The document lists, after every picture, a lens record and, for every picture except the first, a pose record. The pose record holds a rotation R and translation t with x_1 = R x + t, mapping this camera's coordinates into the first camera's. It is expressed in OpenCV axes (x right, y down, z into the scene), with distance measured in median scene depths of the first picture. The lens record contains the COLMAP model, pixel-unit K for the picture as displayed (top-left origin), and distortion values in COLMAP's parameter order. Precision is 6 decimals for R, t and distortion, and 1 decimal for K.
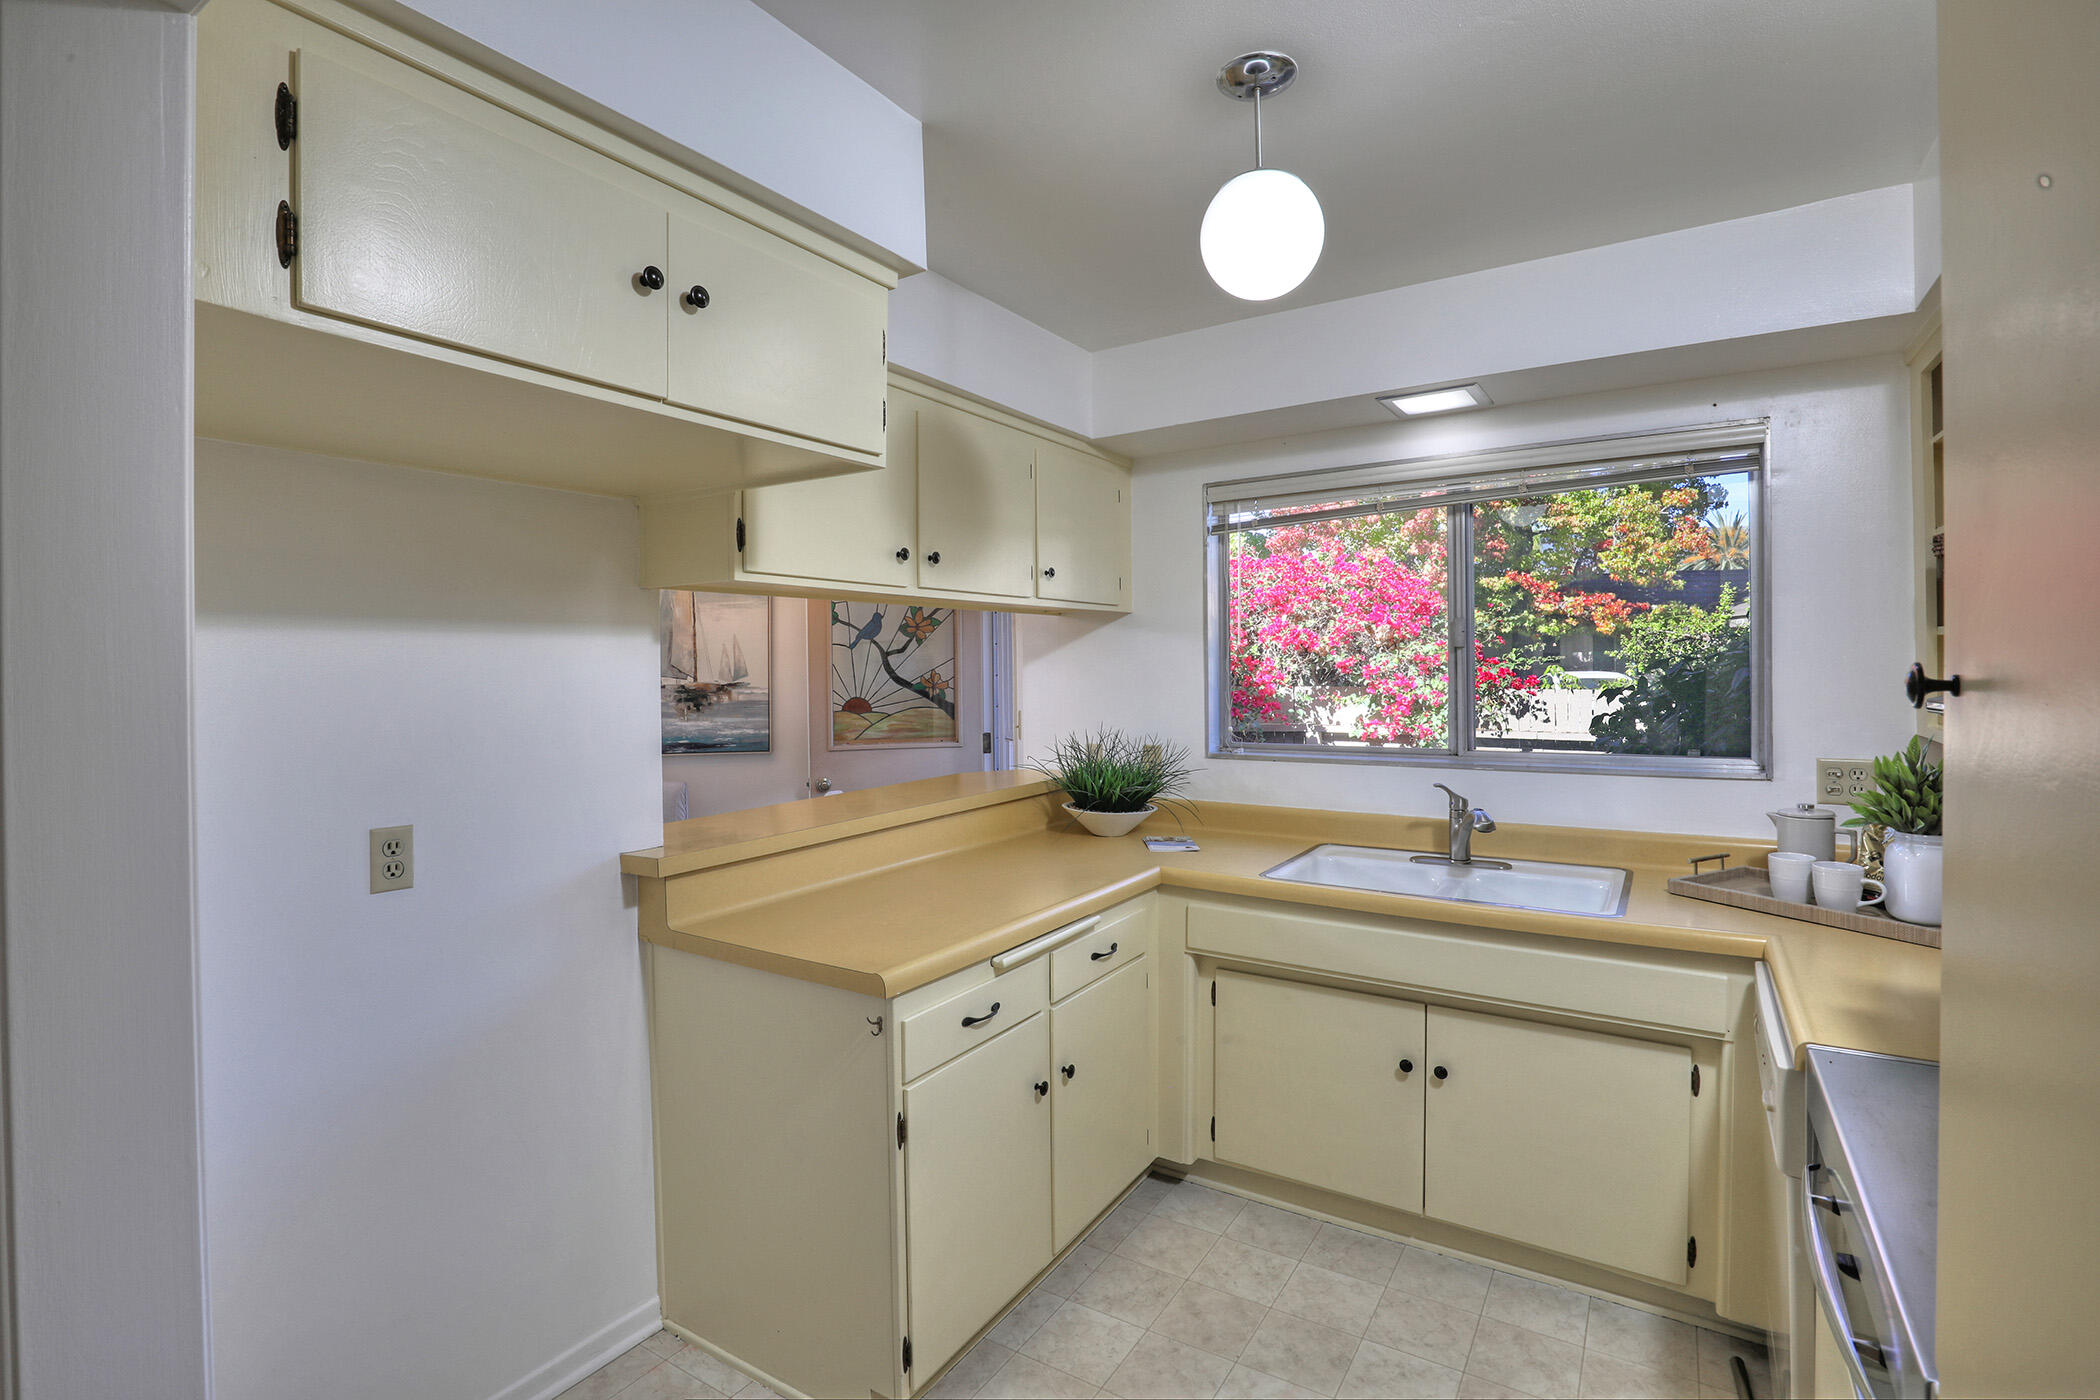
lens RADIAL K [[968.6, 0, 1051.1], [0, 968.6, 675.3], [0, 0, 1]] dist [-0.003742, -0.000265]
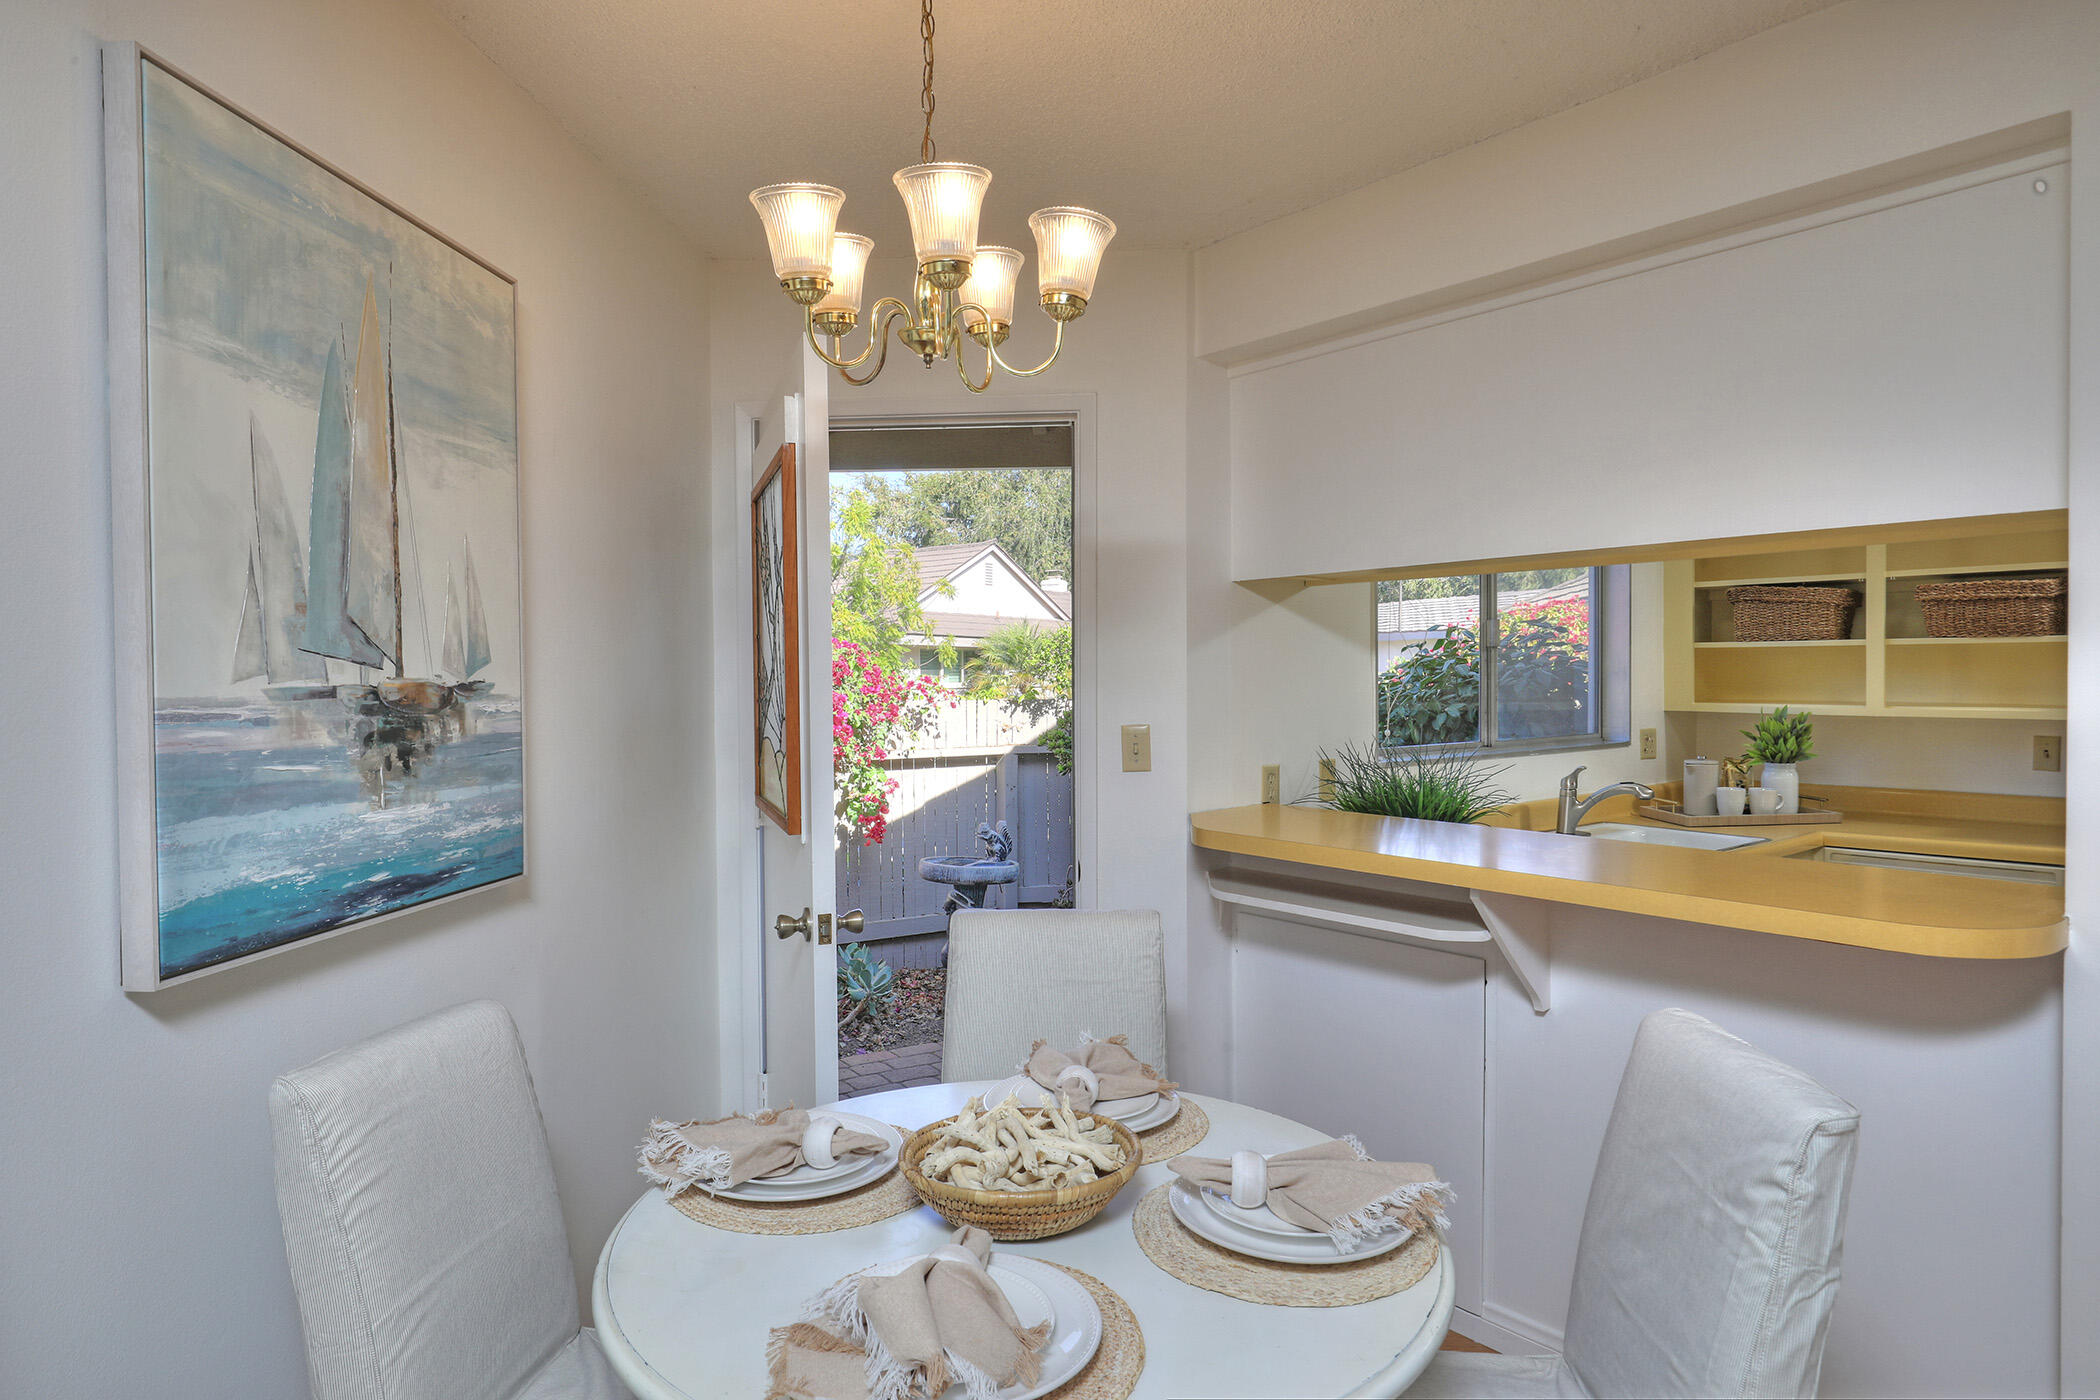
lens RADIAL K [[1184.0, 0, 1059.7], [0, 1184.0, 713.5], [0, 0, 1]] dist [-0.001397, 0.000178]
pose [[0.314089, -0.015944, 0.949260, -0.657547], [0.011697, 0.999848, 0.012923, 0.015788], [-0.949322, 0.007044, 0.314228, 0.681527]]
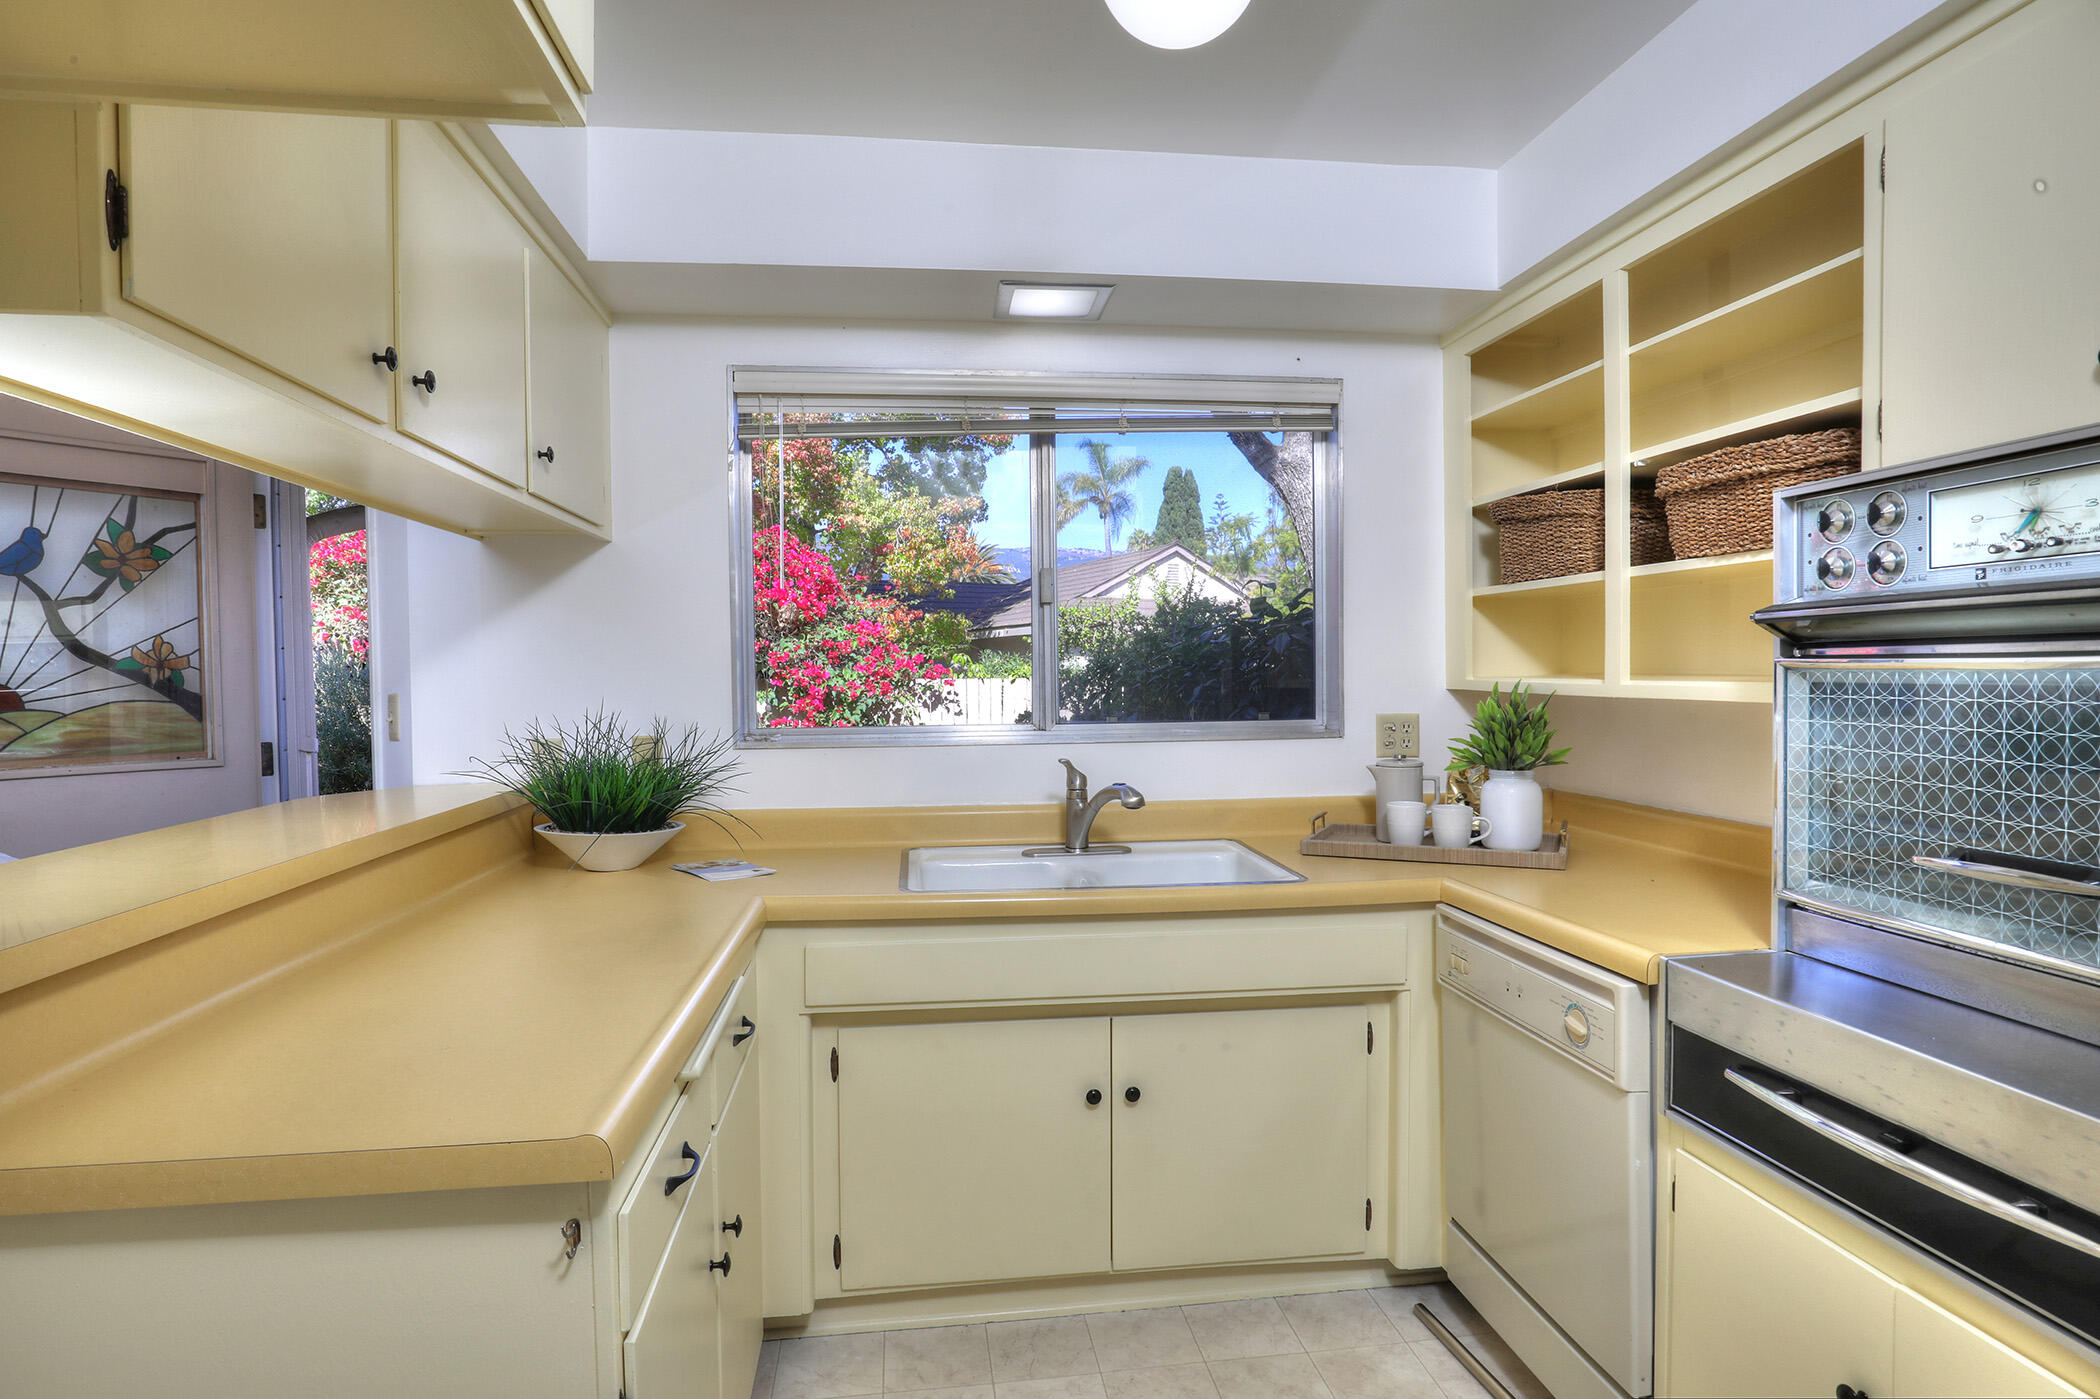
lens RADIAL K [[1125.5, 0, 1021.6], [0, 1125.5, 707.5], [0, 0, 1]] dist [0.002791, 0.000370]
pose [[0.781861, -0.016414, 0.623236, -0.141212], [0.007393, 0.999827, 0.017057, 0.029912], [-0.623409, -0.008728, 0.781847, 0.154416]]
